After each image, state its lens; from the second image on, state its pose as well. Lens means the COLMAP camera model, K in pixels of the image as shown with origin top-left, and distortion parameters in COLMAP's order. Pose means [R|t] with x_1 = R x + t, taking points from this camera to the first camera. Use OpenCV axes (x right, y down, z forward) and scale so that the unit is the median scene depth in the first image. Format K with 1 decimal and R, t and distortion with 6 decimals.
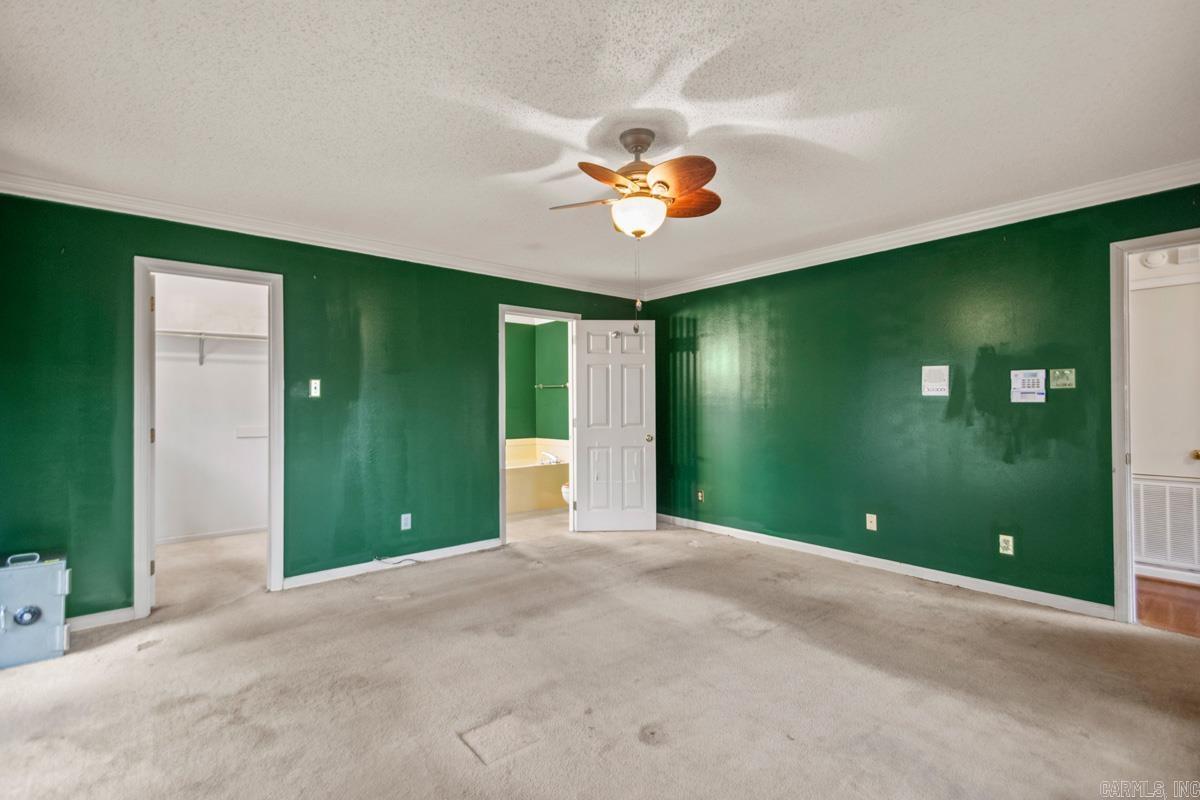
lens RADIAL K [[563.3, 0, 601.7], [0, 563.3, 402.8], [0, 0, 1]] dist [0.031752, -0.000193]
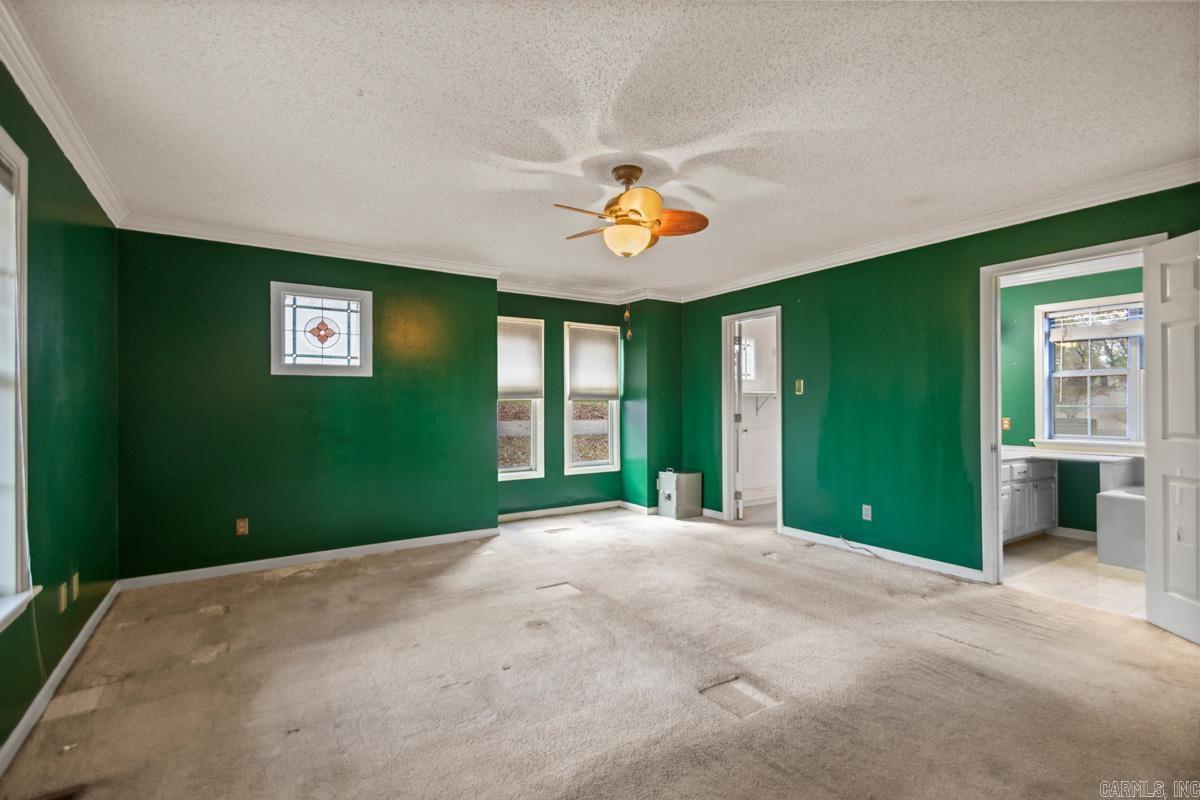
lens RADIAL K [[557.3, 0, 605.0], [0, 557.3, 402.6], [0, 0, 1]] dist [0.015473, -0.000362]
pose [[-0.137740, 0.007561, -0.990440, 0.955428], [0.010470, 0.999926, 0.006177, -0.002203], [0.990413, -0.009519, -0.137809, 0.876650]]
